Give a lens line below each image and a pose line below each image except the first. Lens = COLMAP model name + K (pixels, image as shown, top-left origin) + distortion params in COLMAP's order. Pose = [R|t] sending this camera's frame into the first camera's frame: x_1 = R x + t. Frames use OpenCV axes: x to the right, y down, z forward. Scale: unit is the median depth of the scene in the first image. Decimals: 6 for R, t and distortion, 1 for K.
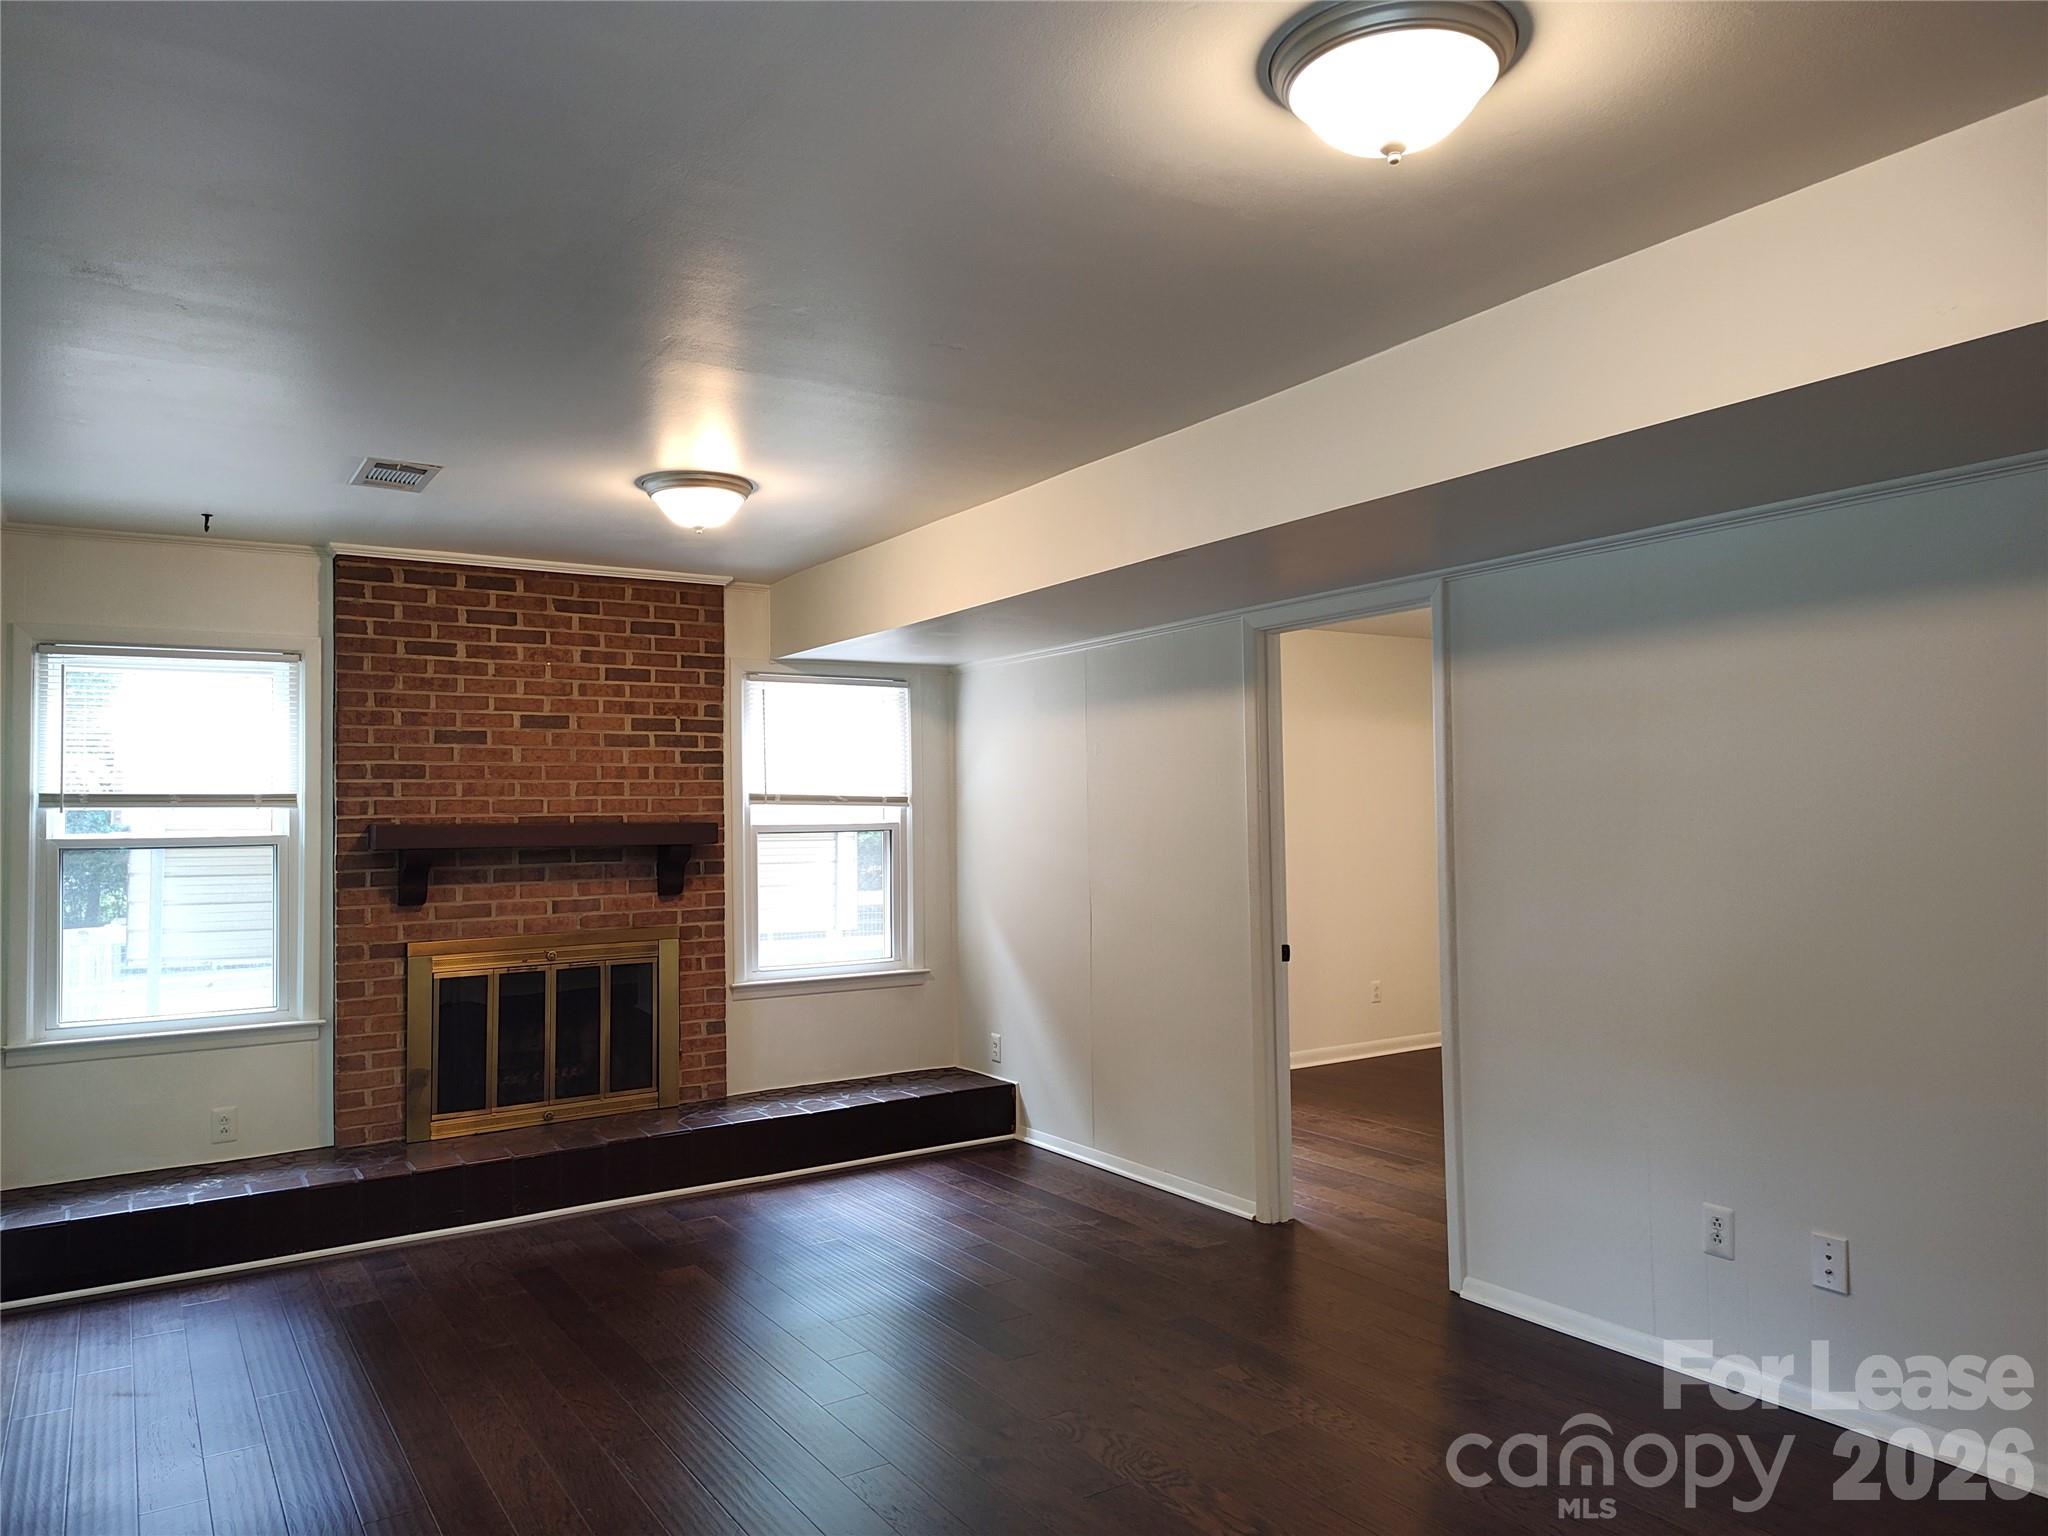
lens RADIAL K [[1391.0, 0, 1021.2], [0, 1391.0, 769.3], [0, 0, 1]] dist [0.055604, -0.070627]
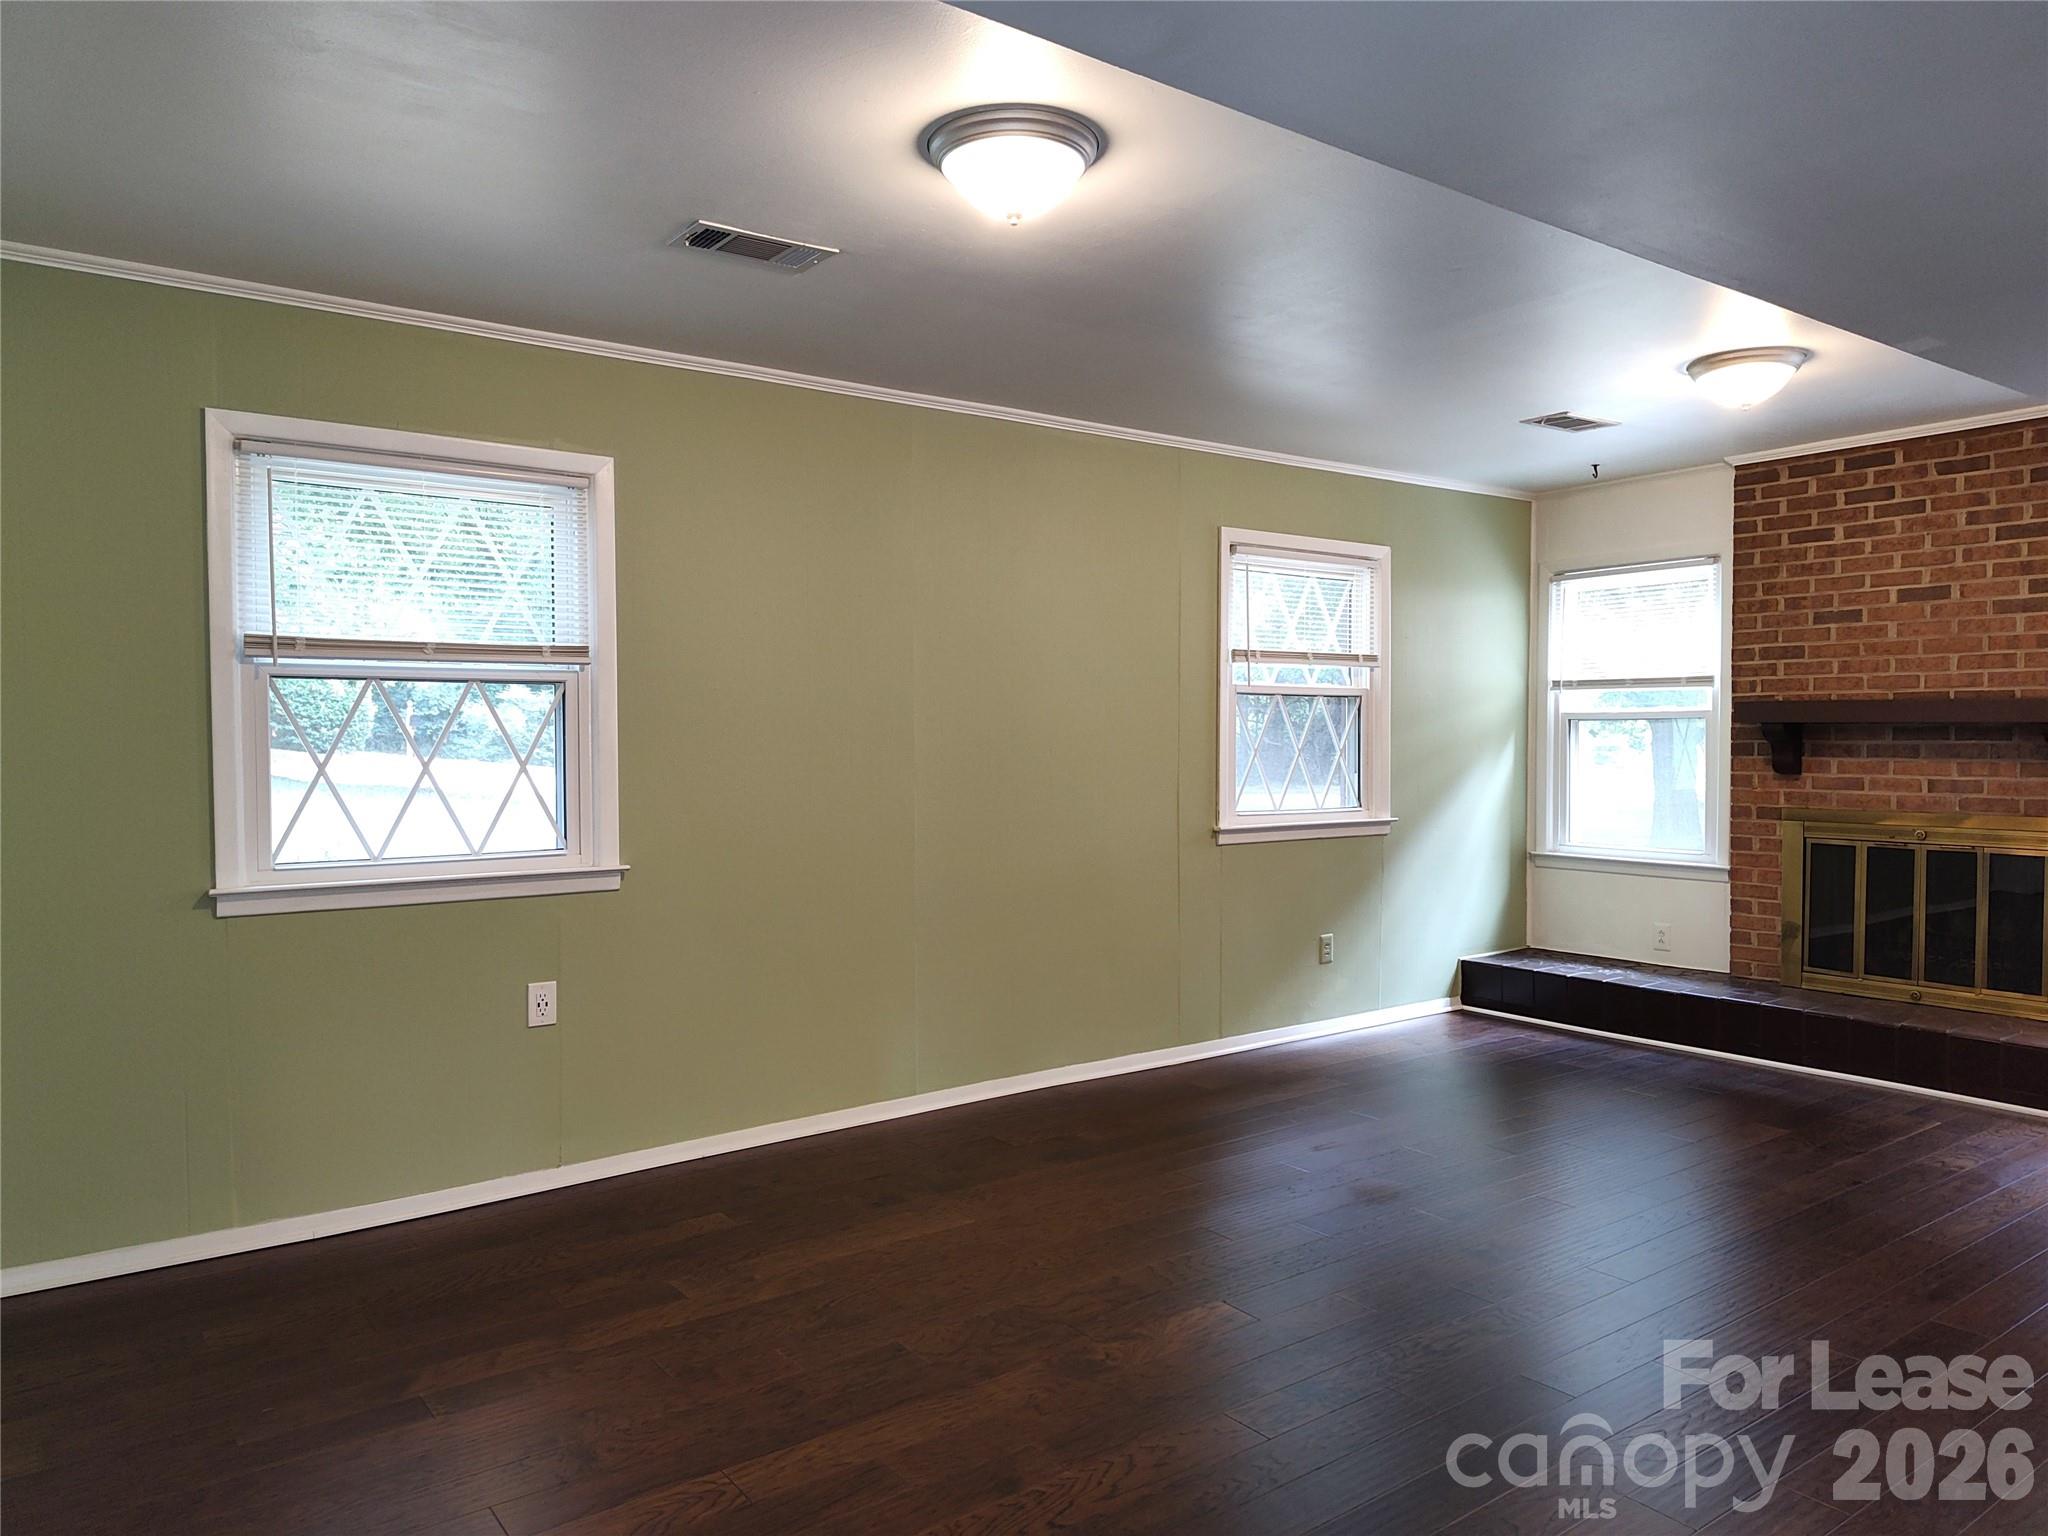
lens RADIAL K [[1391.0, 0, 1021.2], [0, 1391.0, 769.3], [0, 0, 1]] dist [0.055604, -0.070627]
pose [[0.051787, 0.046836, -0.997559, 0.615754], [0.044689, 0.997790, 0.049167, 0.011598], [0.997658, -0.047126, 0.049580, 0.333629]]
